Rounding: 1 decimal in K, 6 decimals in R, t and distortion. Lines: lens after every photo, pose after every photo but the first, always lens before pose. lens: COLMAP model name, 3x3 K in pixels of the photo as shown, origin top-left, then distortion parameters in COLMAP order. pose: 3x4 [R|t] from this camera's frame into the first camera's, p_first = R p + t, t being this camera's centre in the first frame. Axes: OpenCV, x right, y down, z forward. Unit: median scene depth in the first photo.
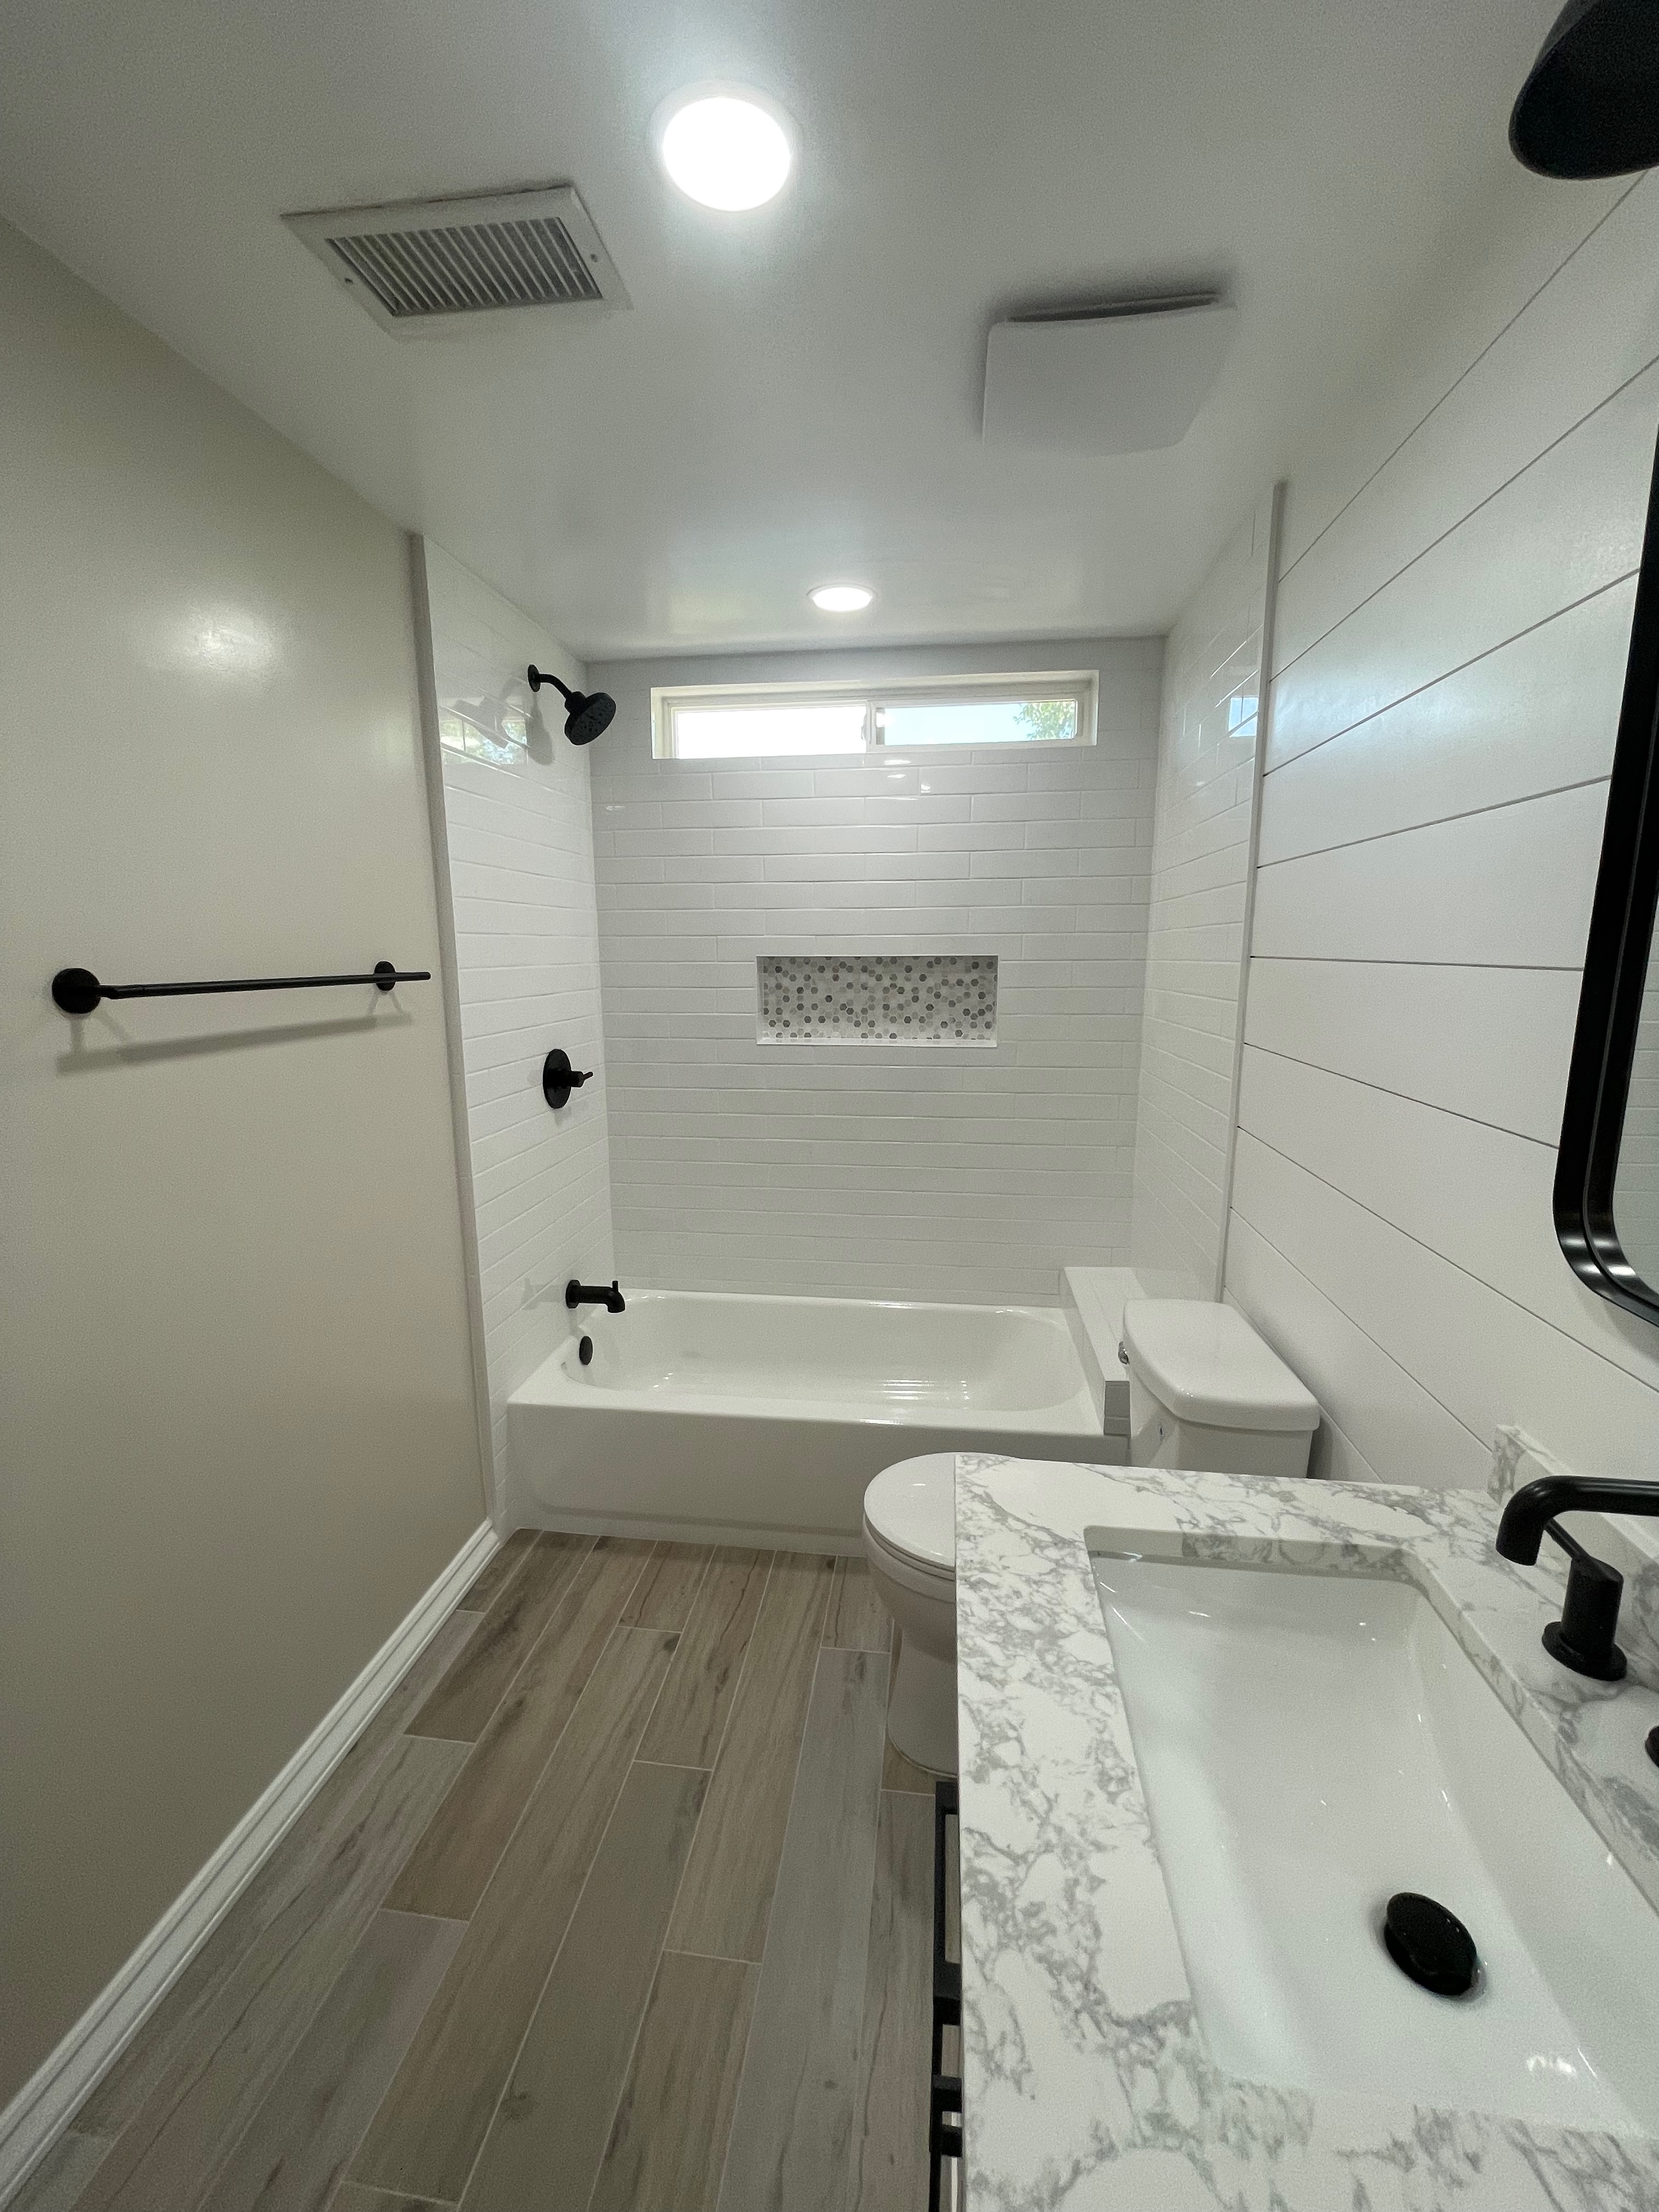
lens RADIAL K [[894.1, 0, 827.1], [0, 894.1, 1105.4], [0, 0, 1]] dist [-0.003468, 0.001205]
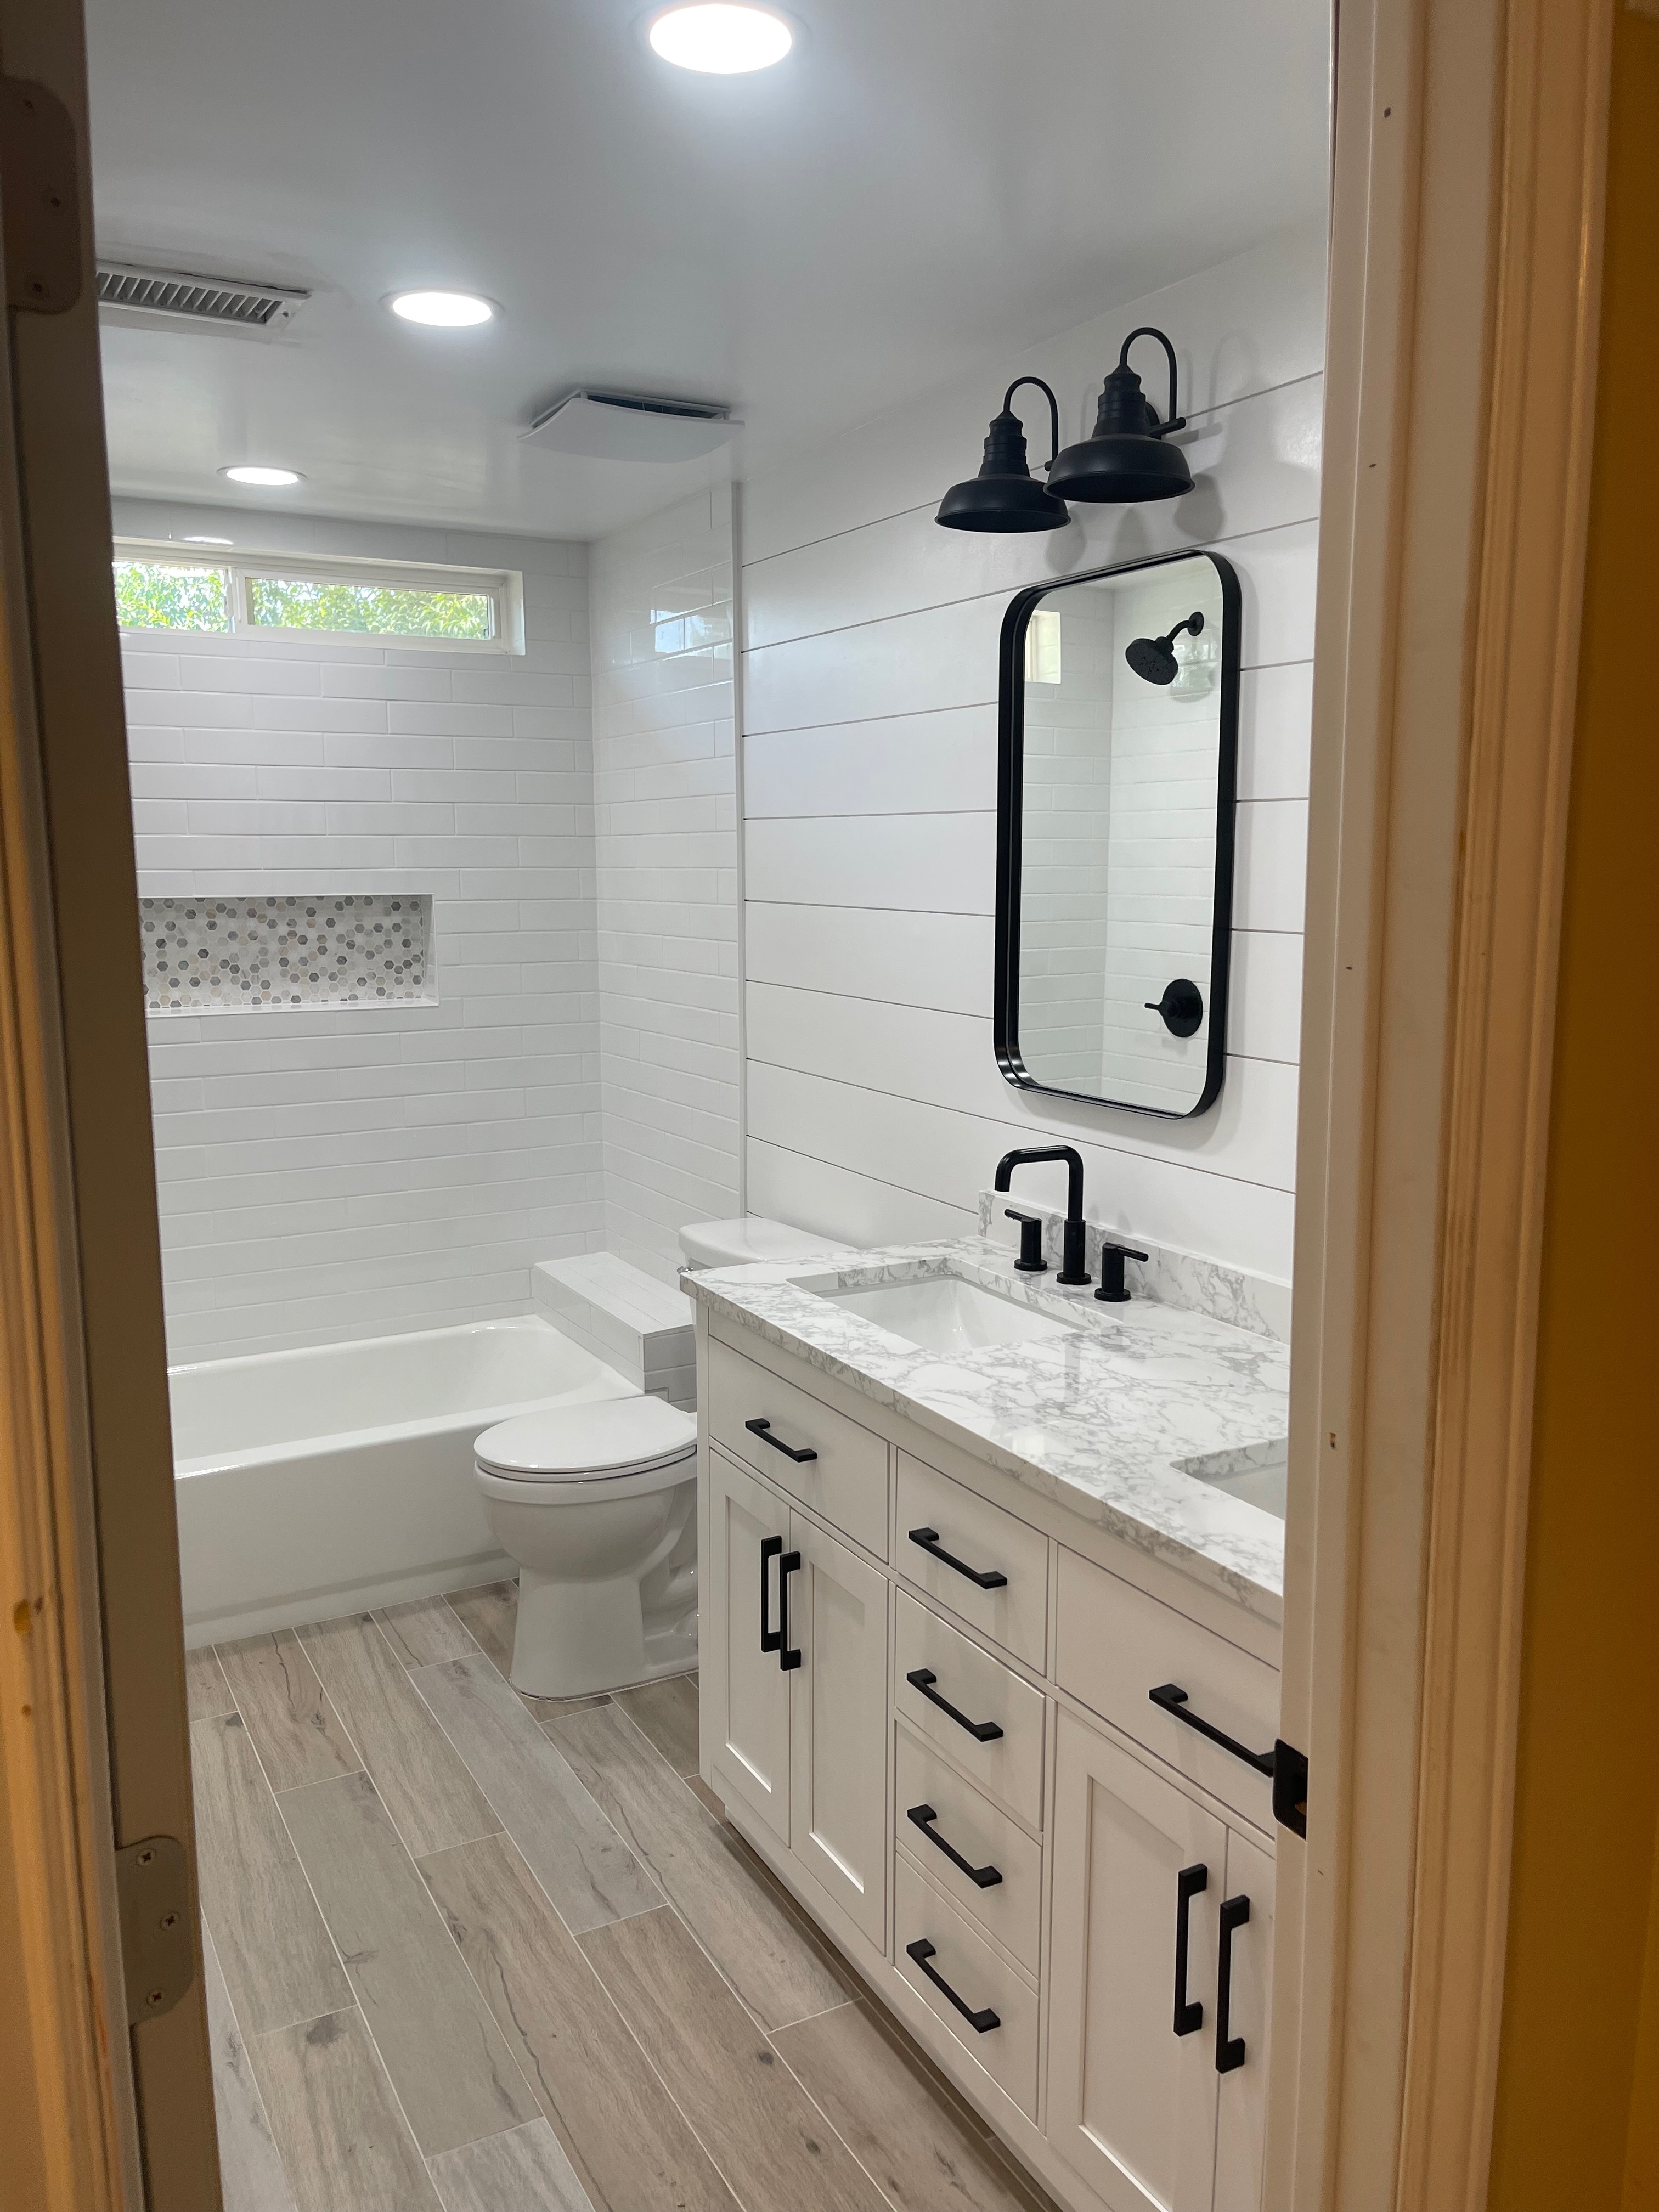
lens RADIAL K [[1672.2, 0, 832.1], [0, 1672.2, 1107.2], [0, 0, 1]] dist [0.059178, -0.076245]
pose [[0.806925, -0.085600, 0.584418, -0.536742], [0.100172, 0.994942, 0.007417, 0.066473], [-0.582097, 0.052557, 0.811419, -0.577517]]
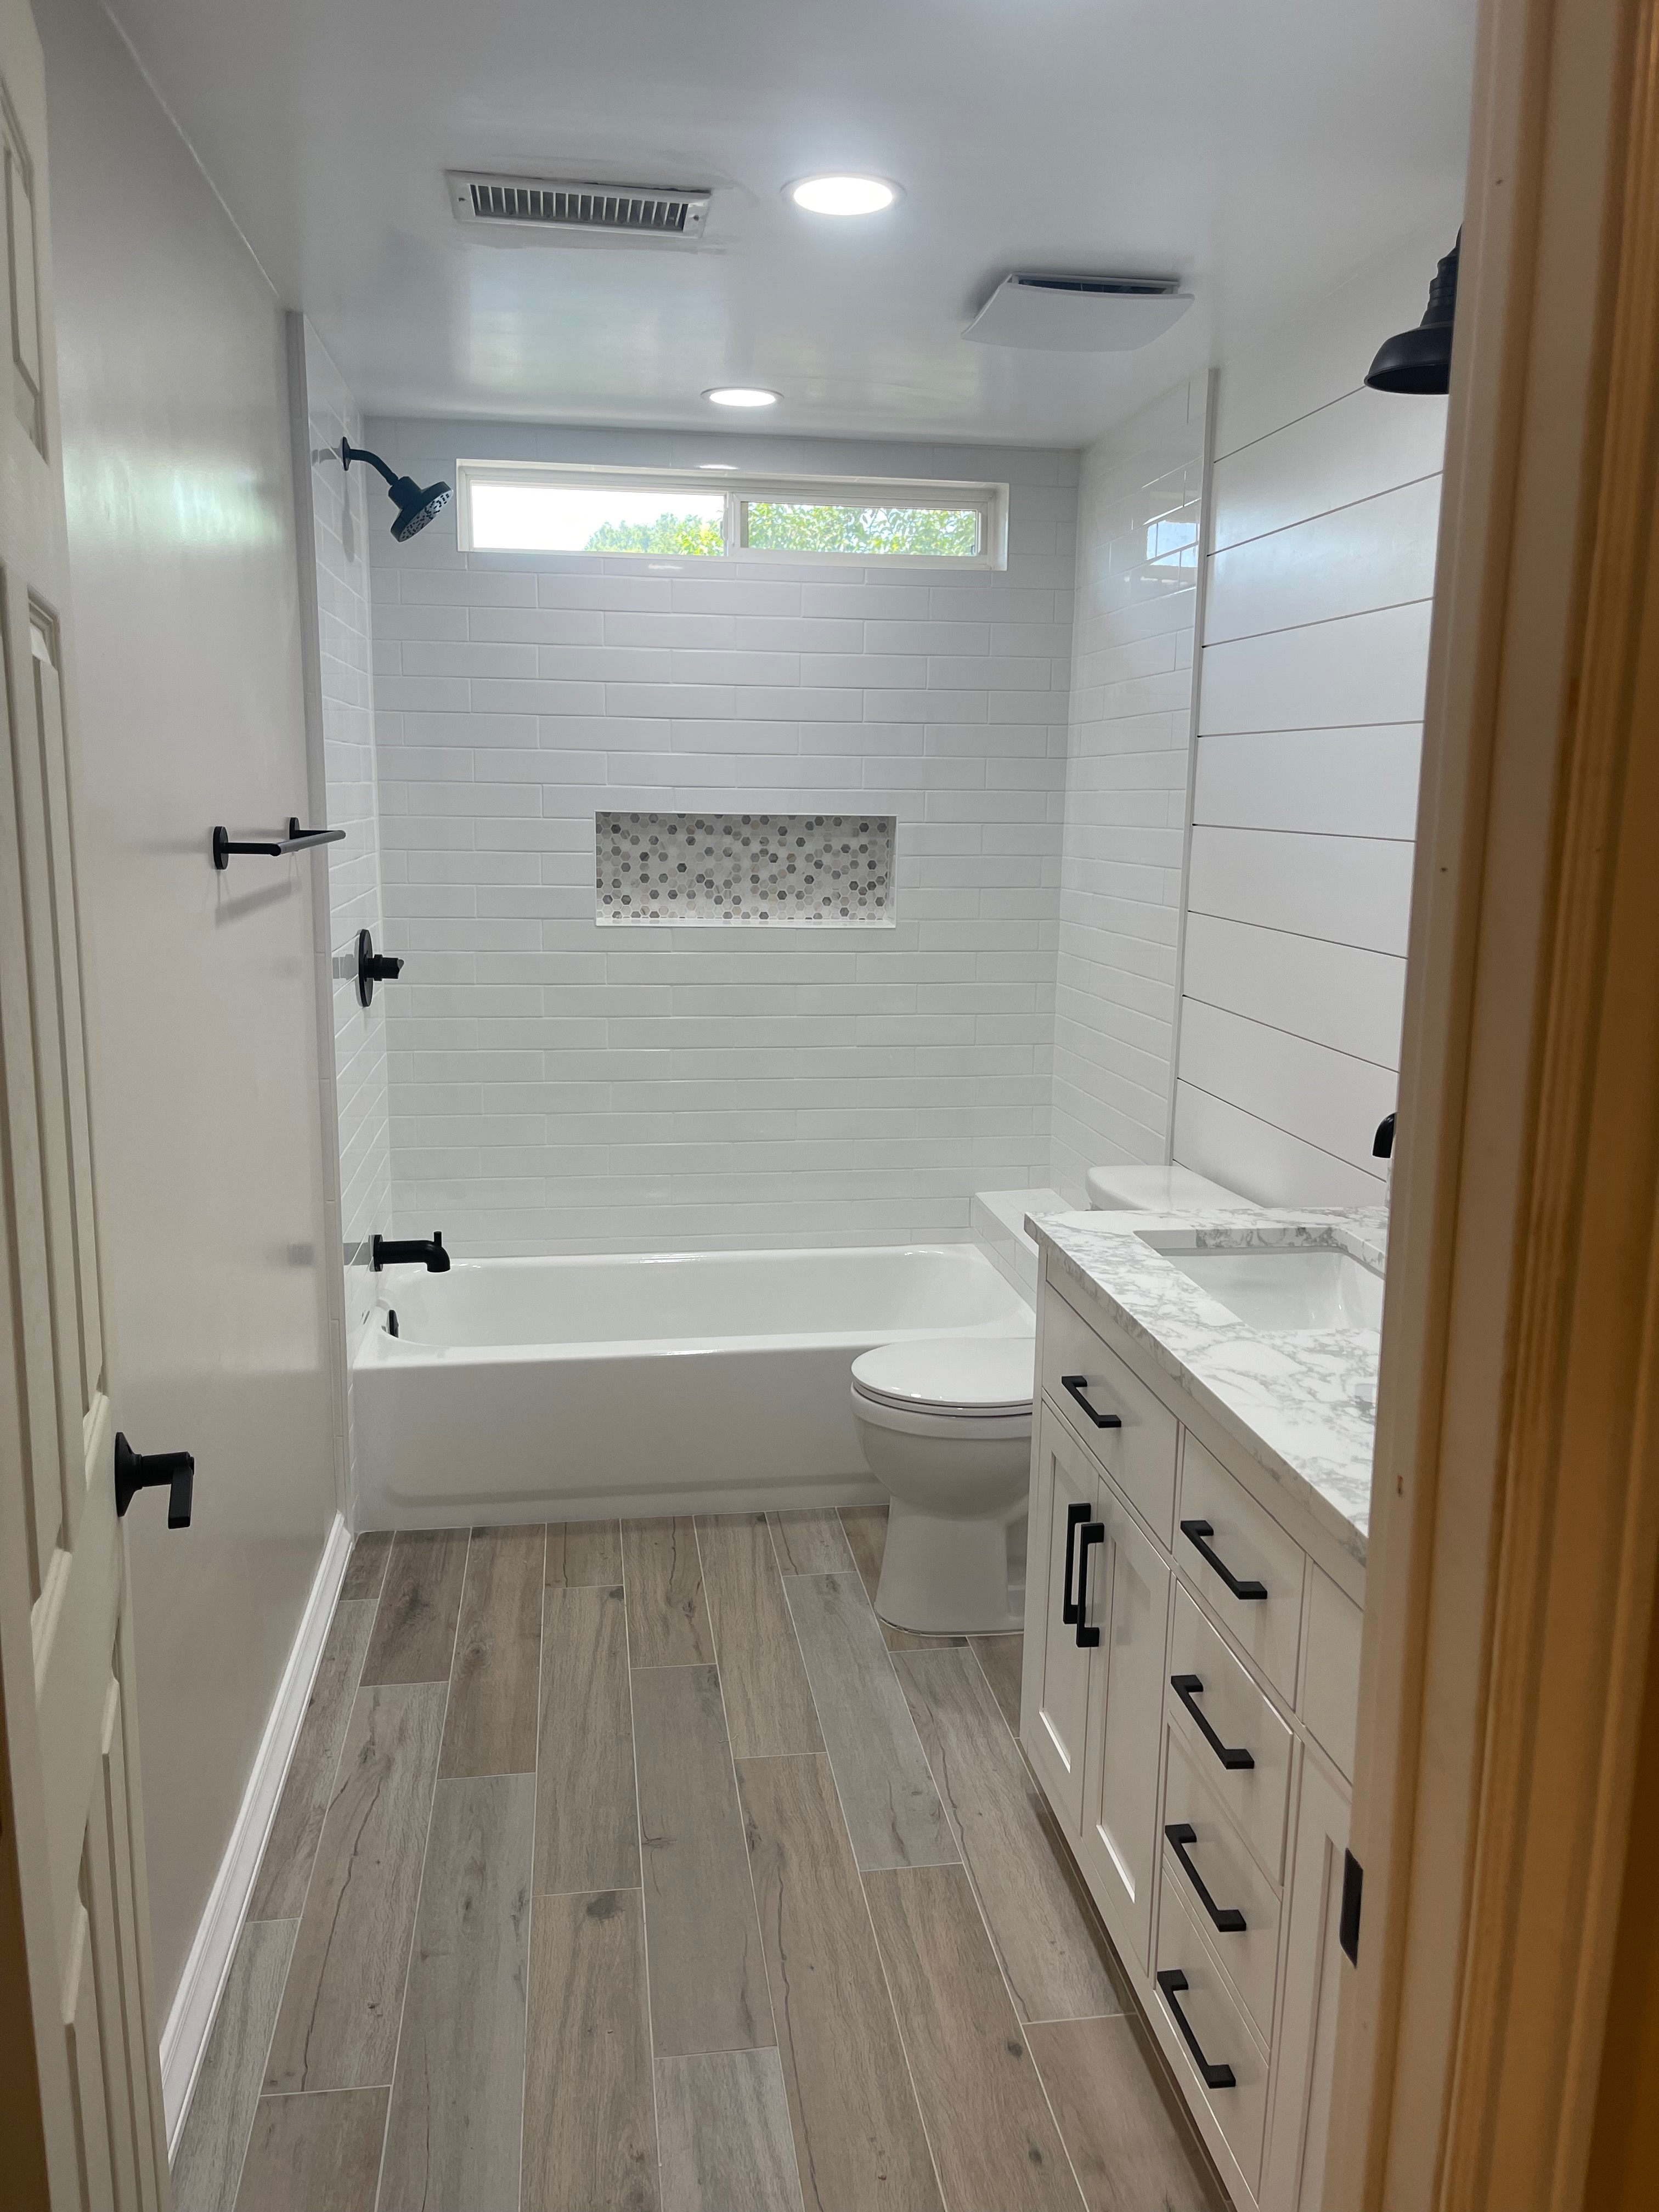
lens RADIAL K [[1672.2, 0, 829.4], [0, 1672.2, 1094.0], [0, 0, 1]] dist [0.059178, -0.076245]
pose [[0.961892, -0.030890, 0.271677, -0.367040], [0.028631, 0.999515, 0.012275, 0.084760], [-0.271925, -0.004029, 0.962310, -0.588433]]
